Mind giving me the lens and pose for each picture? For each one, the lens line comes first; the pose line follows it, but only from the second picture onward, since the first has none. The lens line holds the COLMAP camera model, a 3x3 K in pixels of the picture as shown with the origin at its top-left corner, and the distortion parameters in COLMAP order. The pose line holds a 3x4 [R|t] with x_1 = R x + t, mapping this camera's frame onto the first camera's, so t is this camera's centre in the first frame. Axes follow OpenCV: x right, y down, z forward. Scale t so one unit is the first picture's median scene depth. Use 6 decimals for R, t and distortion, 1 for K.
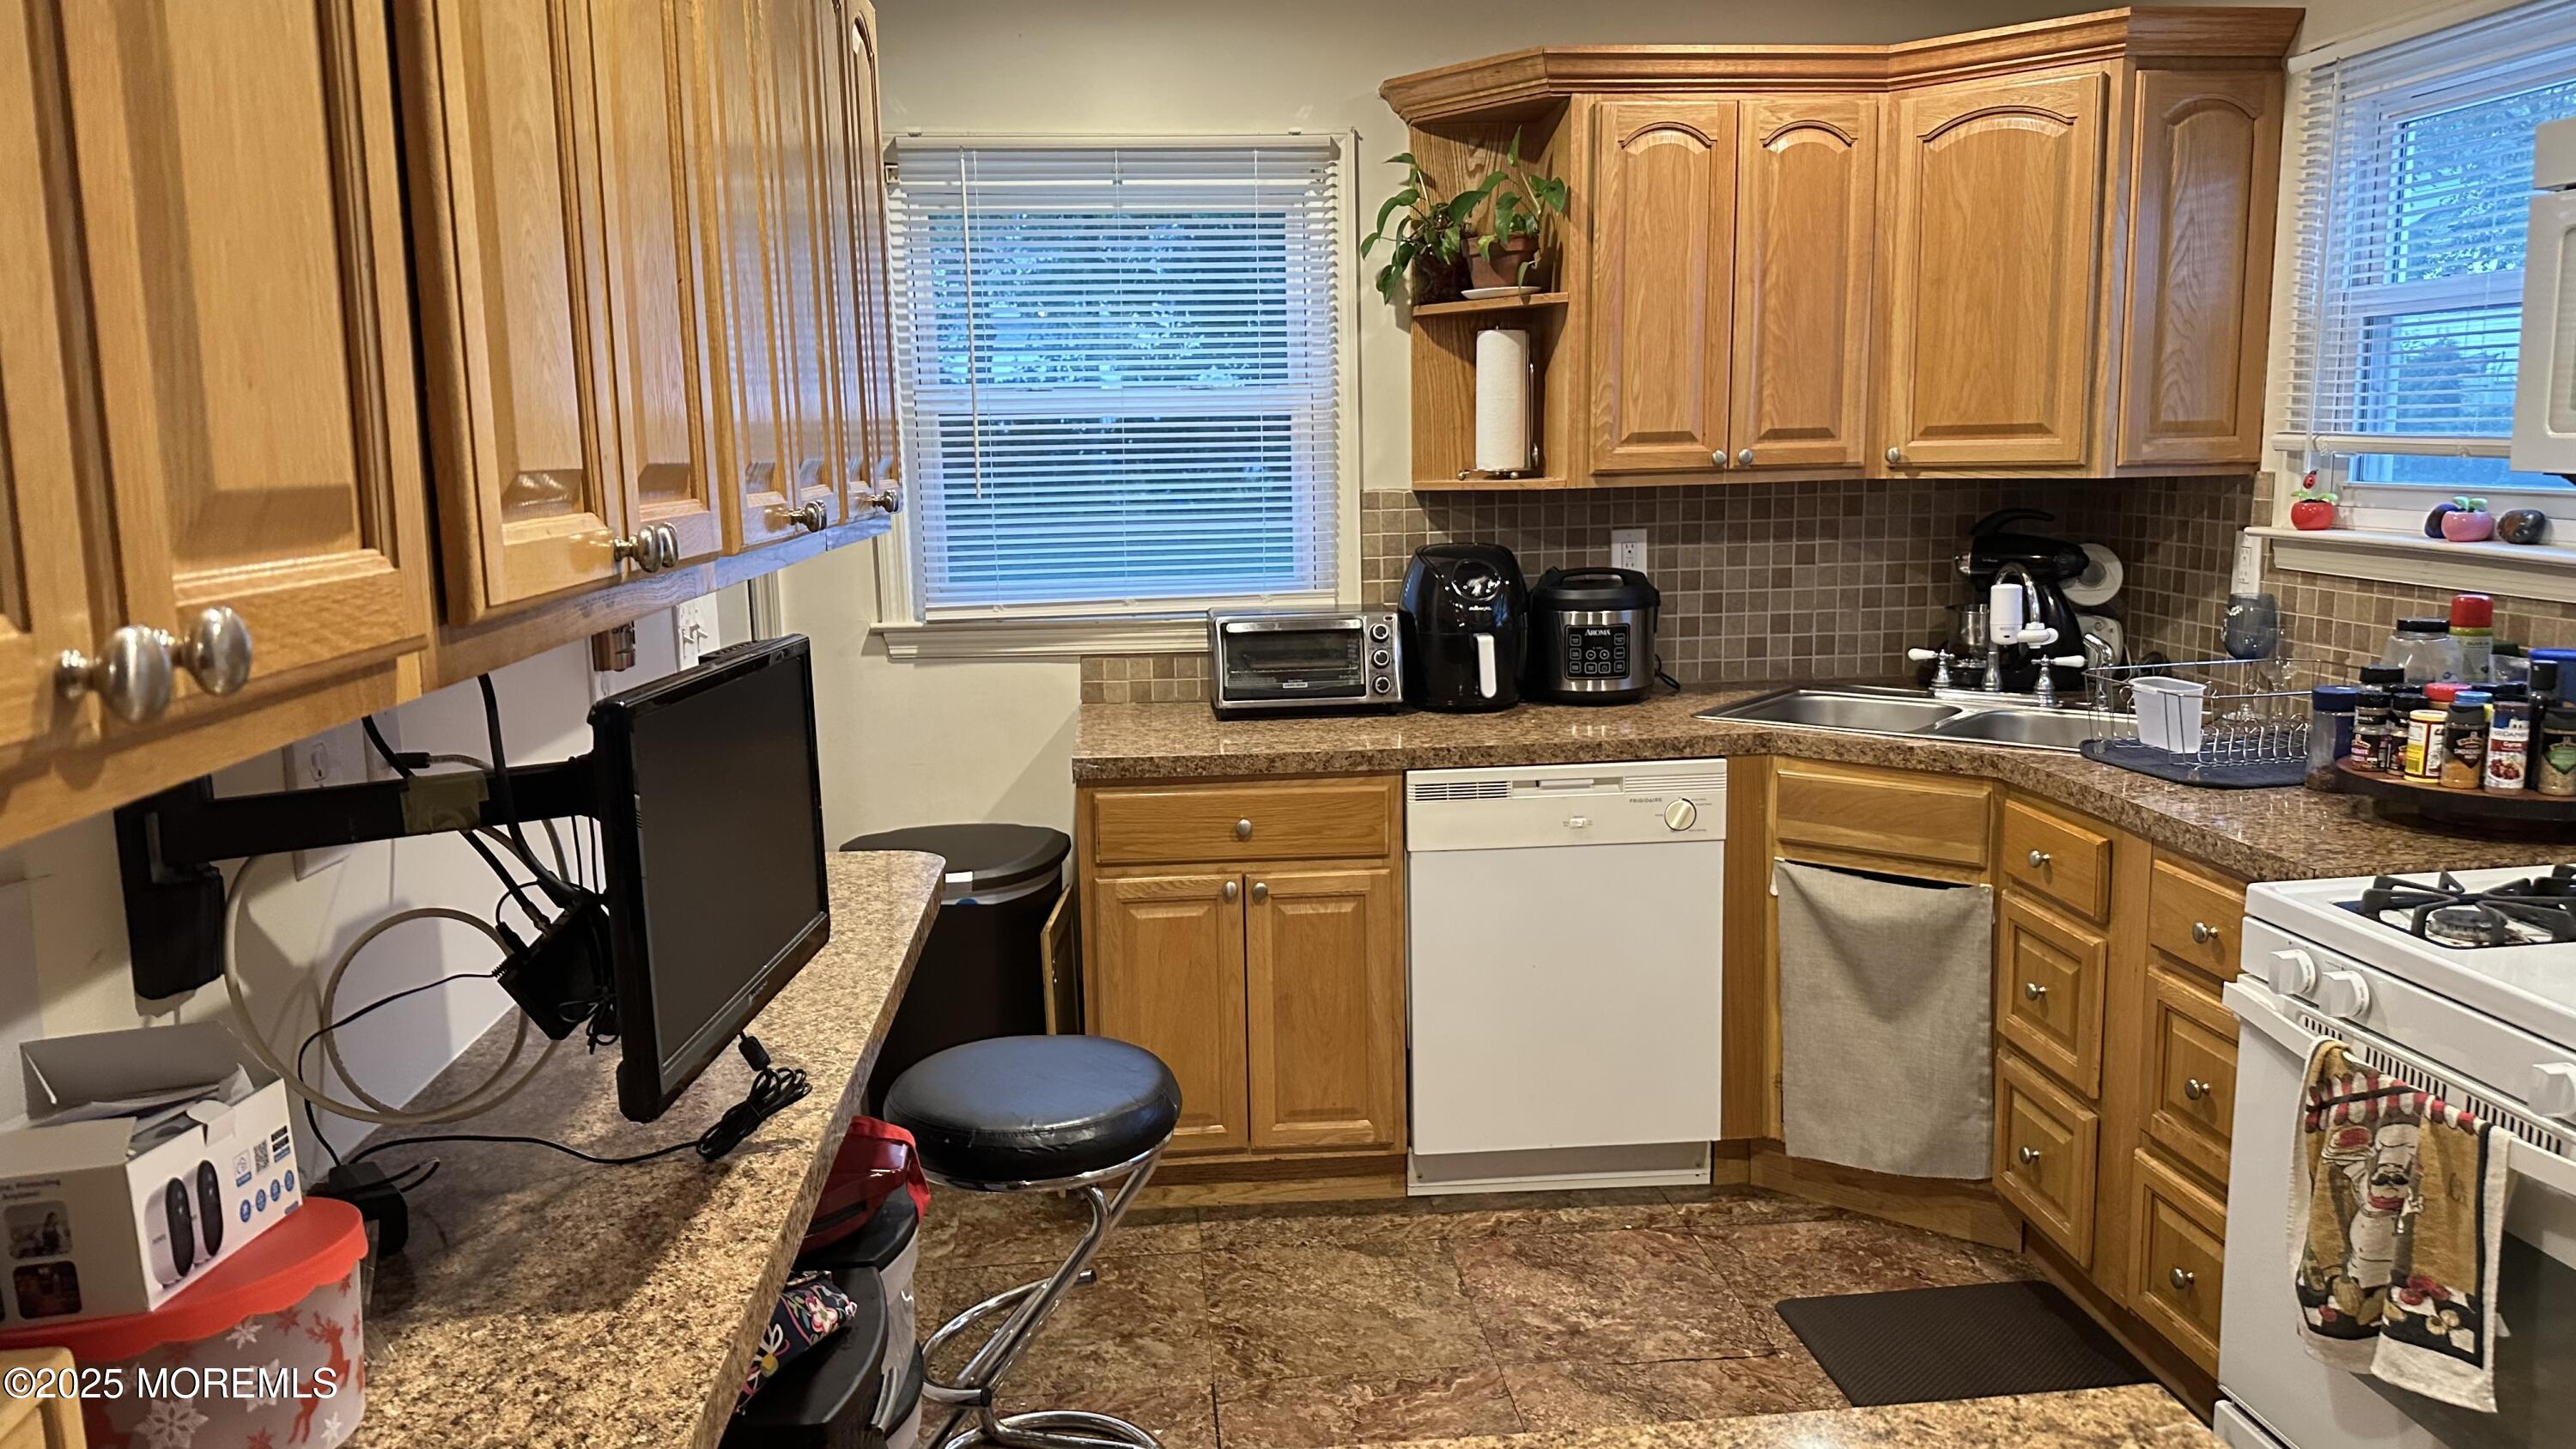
lens RADIAL K [[1823.1, 0, 1287.9], [0, 1823.1, 731.3], [0, 0, 1]] dist [0.117136, -0.207388]
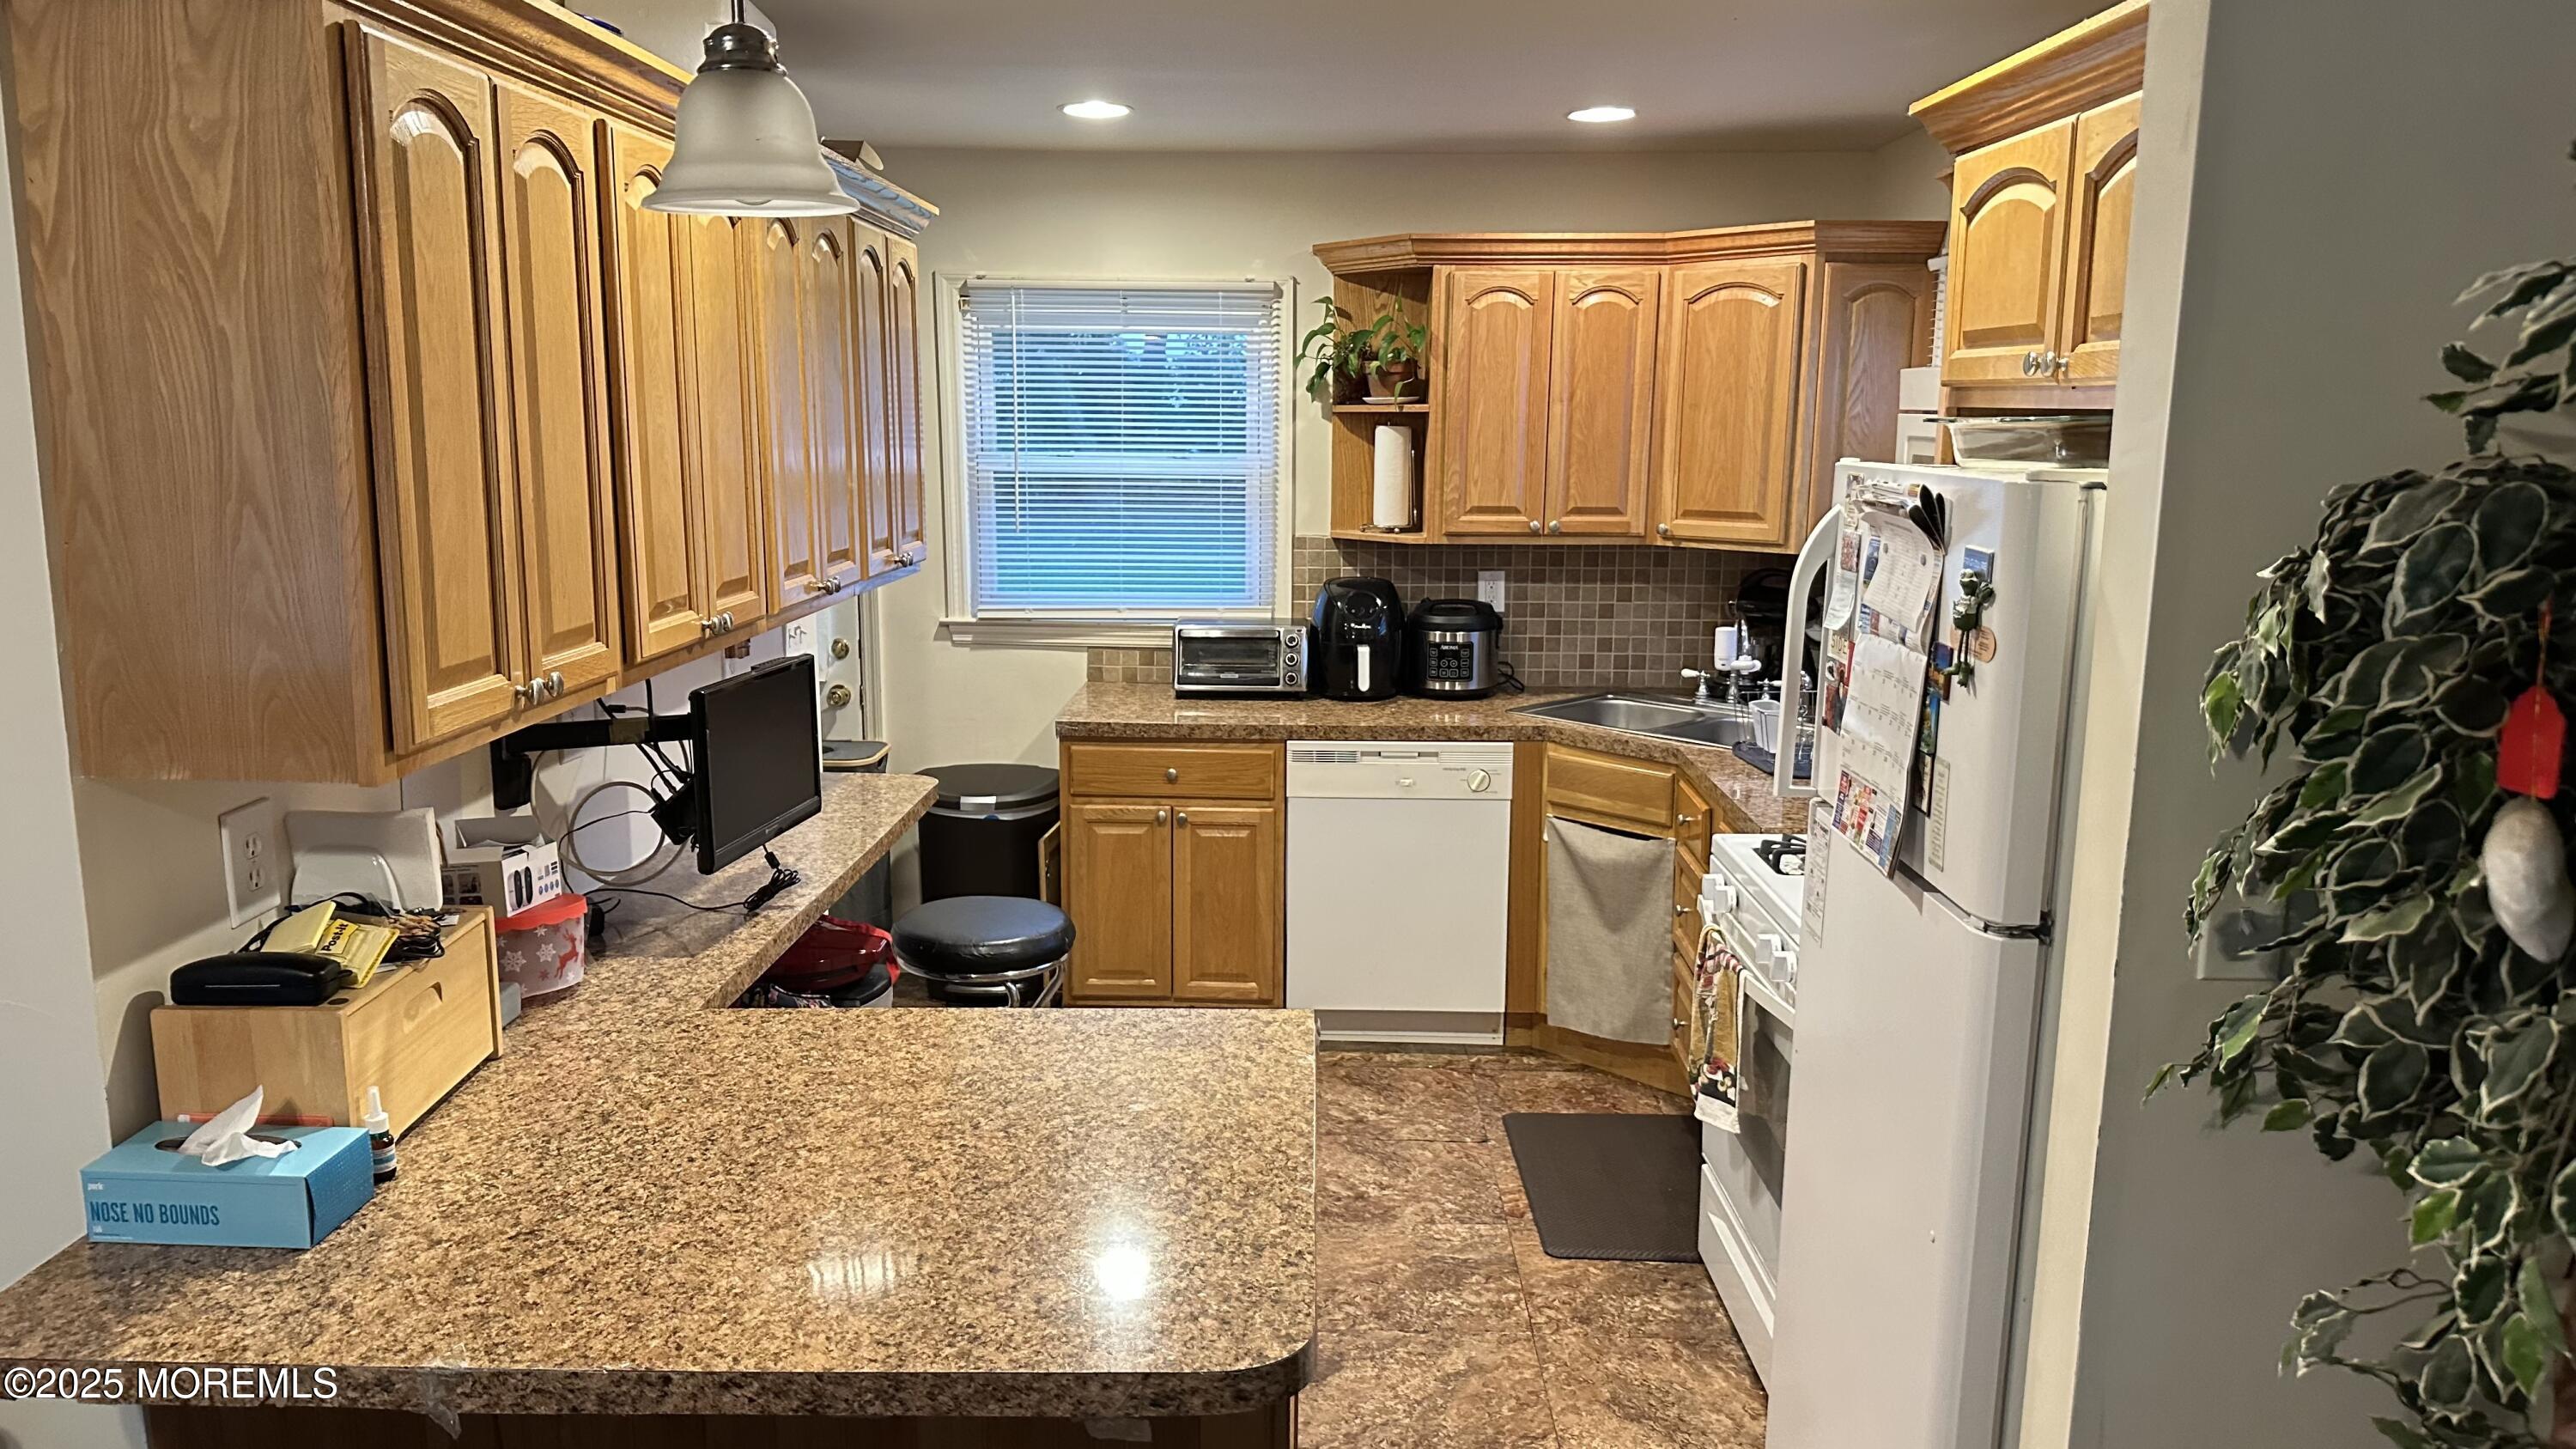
lens RADIAL K [[1823.1, 0, 1287.9], [0, 1823.1, 731.3], [0, 0, 1]] dist [0.117136, -0.207388]
pose [[0.993644, 0.047023, -0.102281, 0.203754], [-0.045023, 0.998749, 0.021774, -0.016232], [0.103177, -0.017031, 0.994517, -0.409535]]
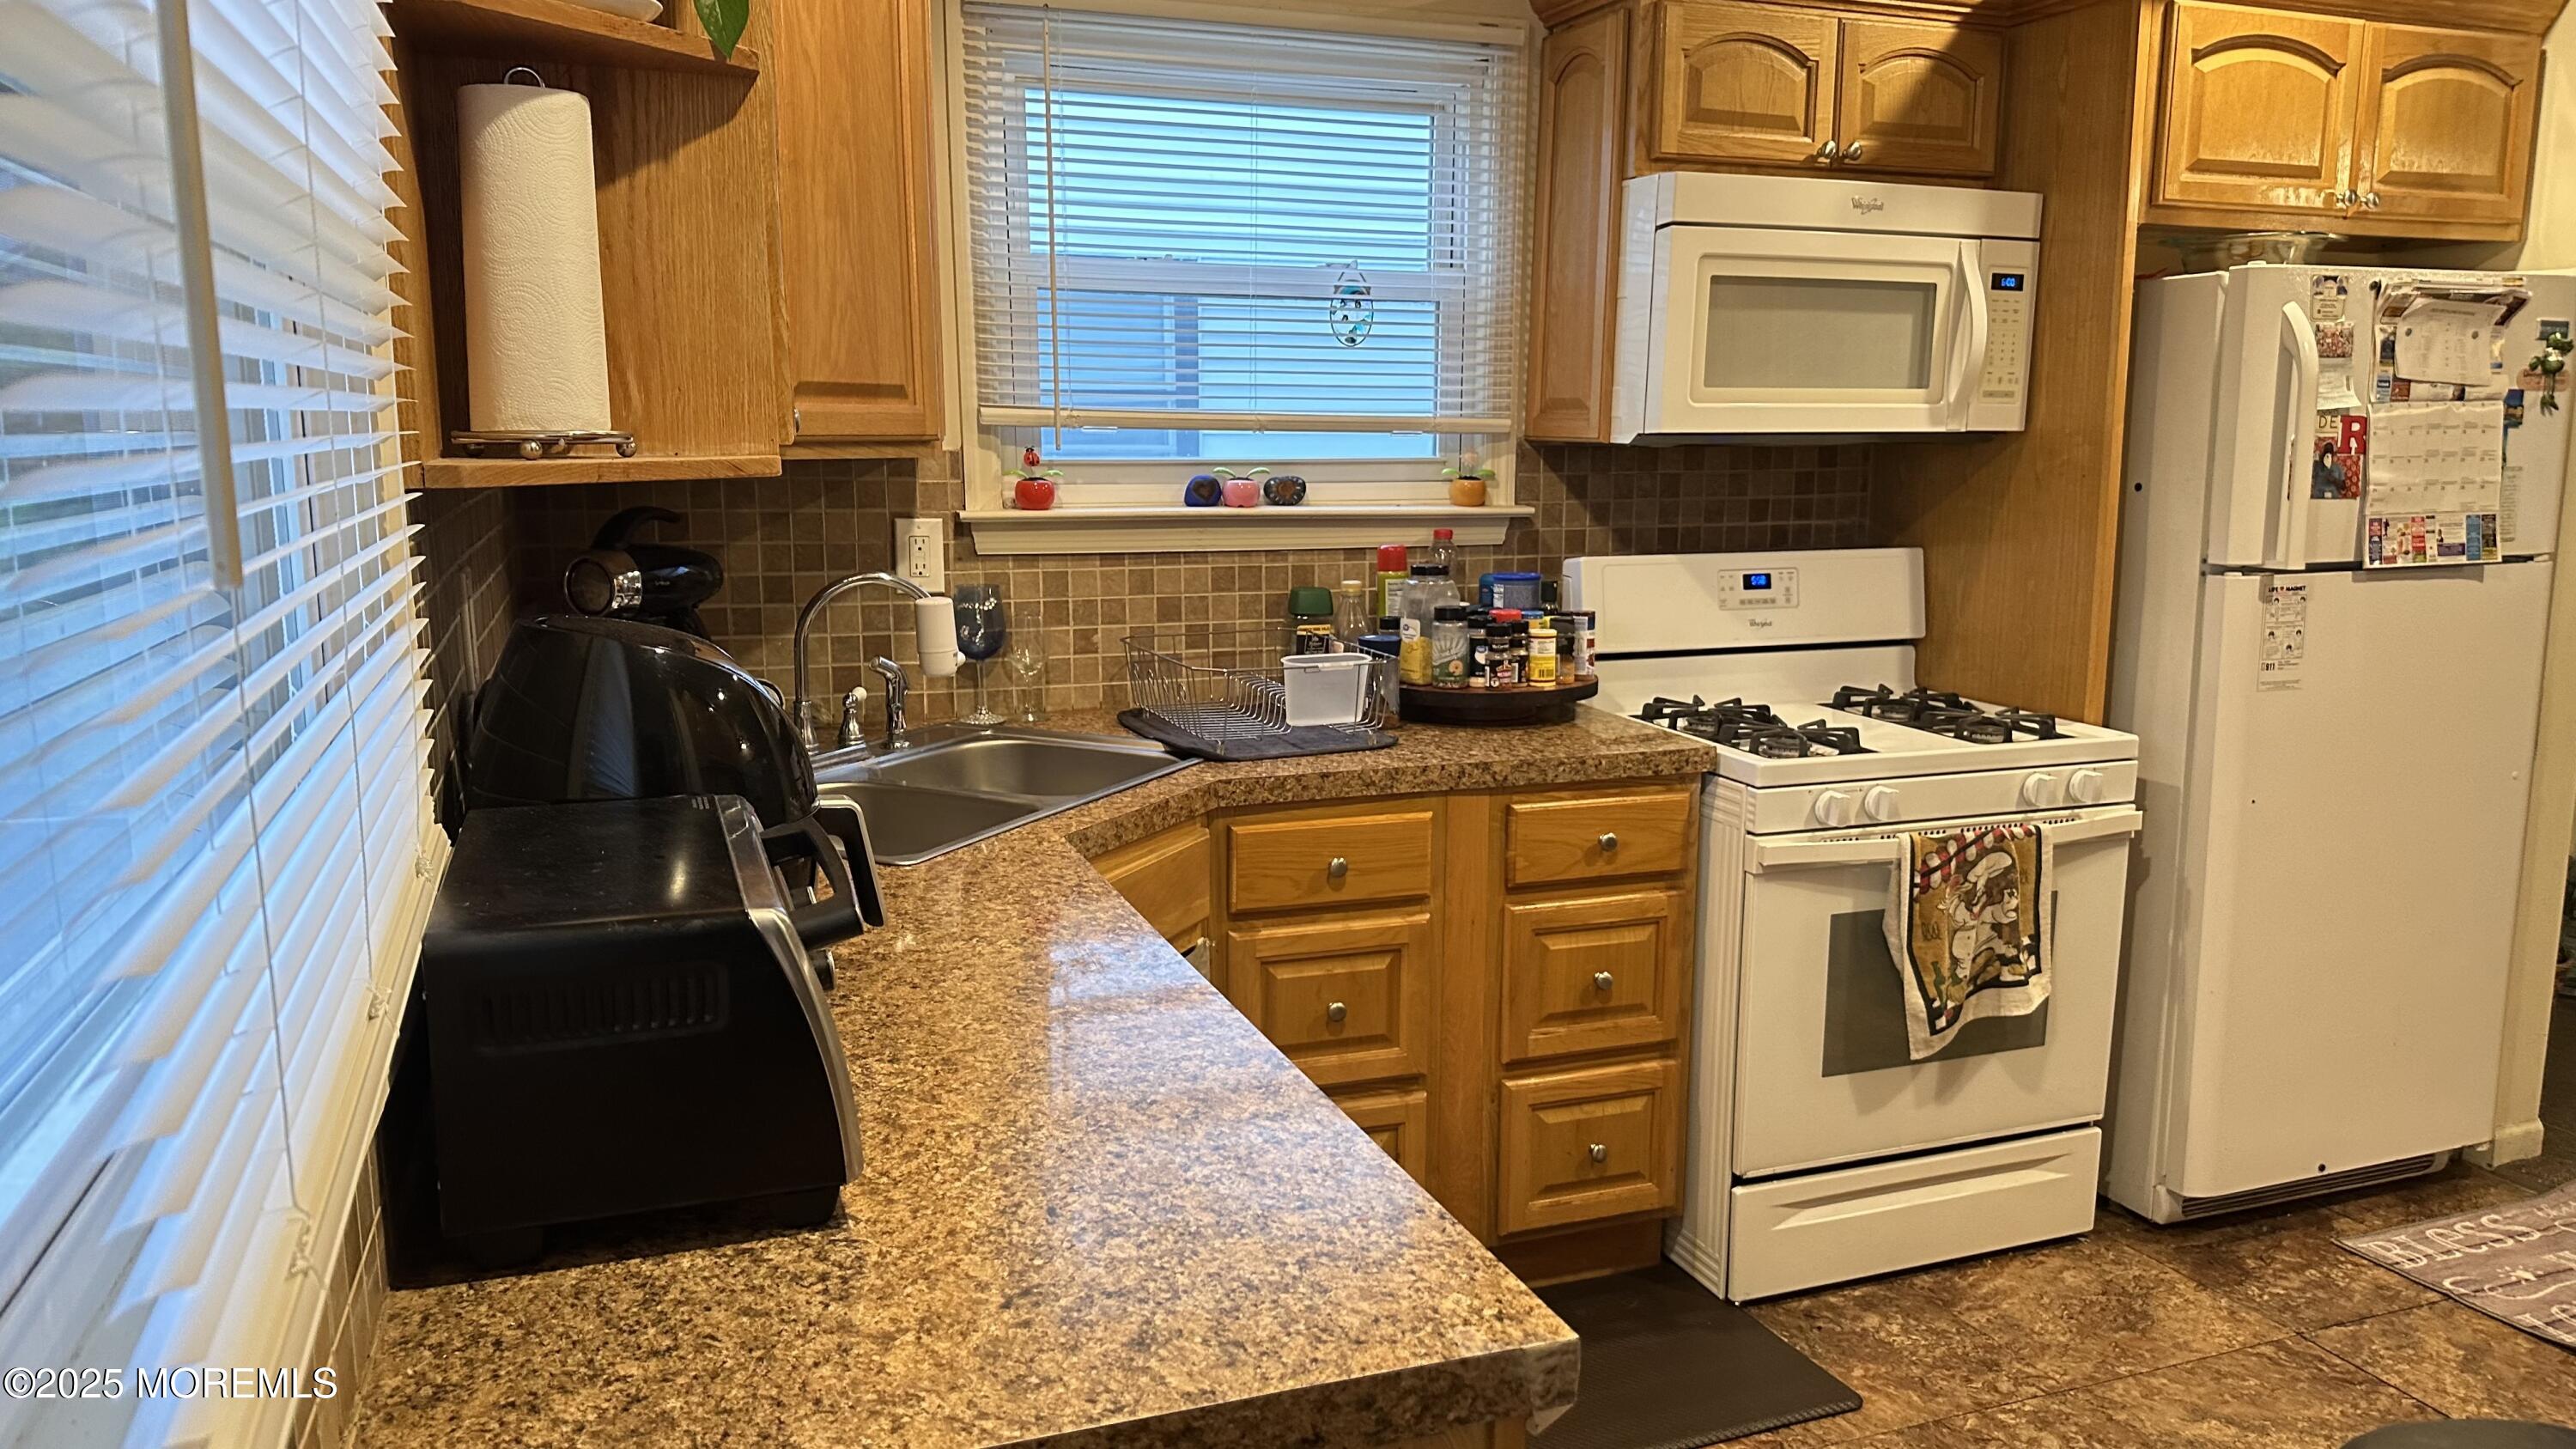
lens RADIAL K [[1823.1, 0, 1287.9], [0, 1823.1, 731.3], [0, 0, 1]] dist [0.117136, -0.207388]
pose [[-0.267072, -0.138841, 0.953622, -0.372189], [0.154038, 0.970693, 0.184466, -0.140799], [-0.951286, 0.196160, -0.237858, 1.042187]]
